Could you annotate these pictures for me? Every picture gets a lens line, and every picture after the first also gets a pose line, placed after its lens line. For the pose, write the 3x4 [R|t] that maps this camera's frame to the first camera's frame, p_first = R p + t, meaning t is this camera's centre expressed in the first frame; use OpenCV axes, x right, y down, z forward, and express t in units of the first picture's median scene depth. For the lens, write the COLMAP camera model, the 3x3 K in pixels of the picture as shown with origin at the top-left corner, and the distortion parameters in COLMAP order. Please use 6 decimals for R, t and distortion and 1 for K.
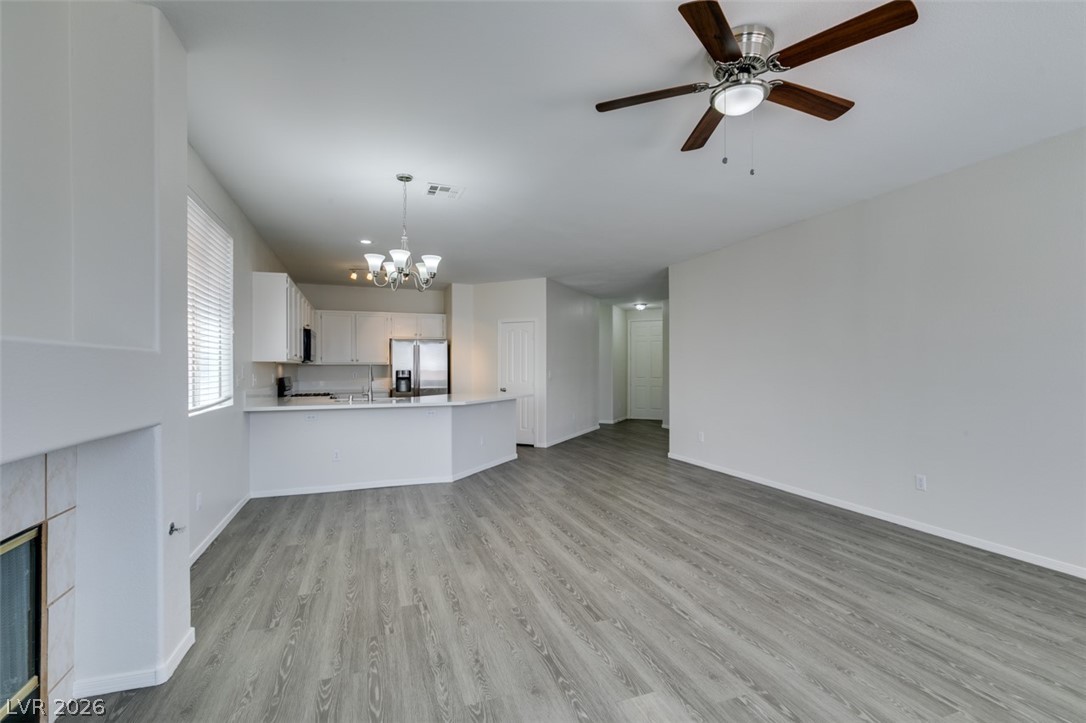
lens RADIAL K [[485.1, 0, 540.7], [0, 485.1, 367.5], [0, 0, 1]] dist [0.003998, -0.001424]
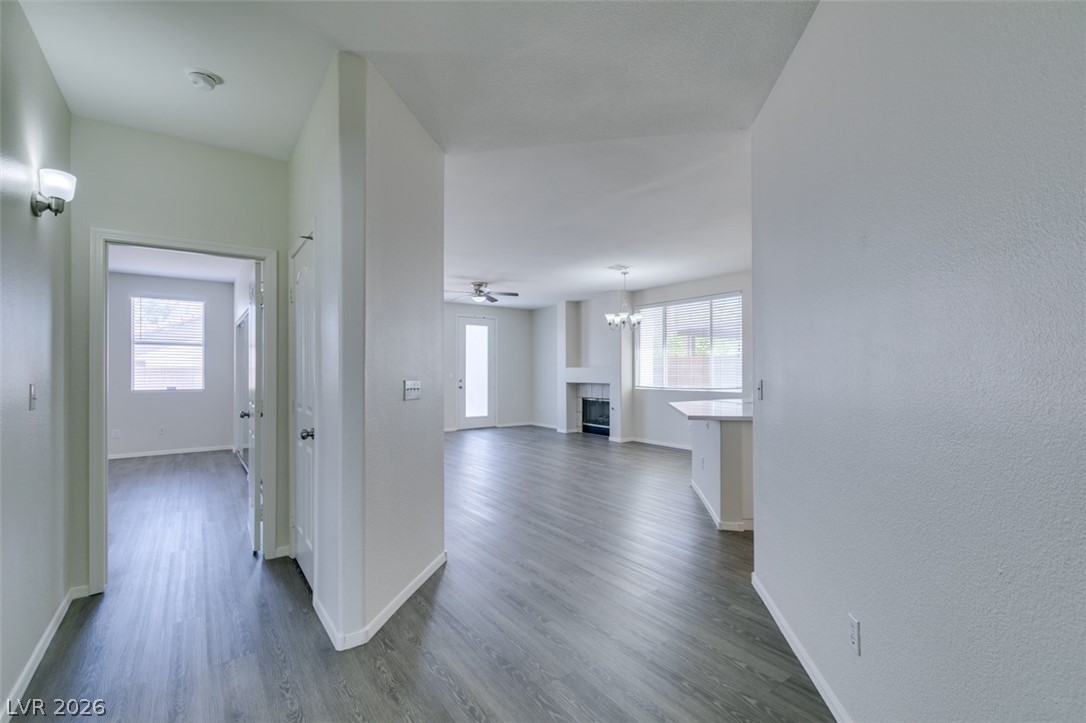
lens RADIAL K [[485.1, 0, 542.4], [0, 485.1, 364.9], [0, 0, 1]] dist [0.003998, -0.001424]
pose [[-0.962032, -0.000791, -0.272935, 0.537651], [0.003211, 0.999894, -0.014216, 0.003096], [0.272918, -0.014553, -0.961927, 2.636075]]
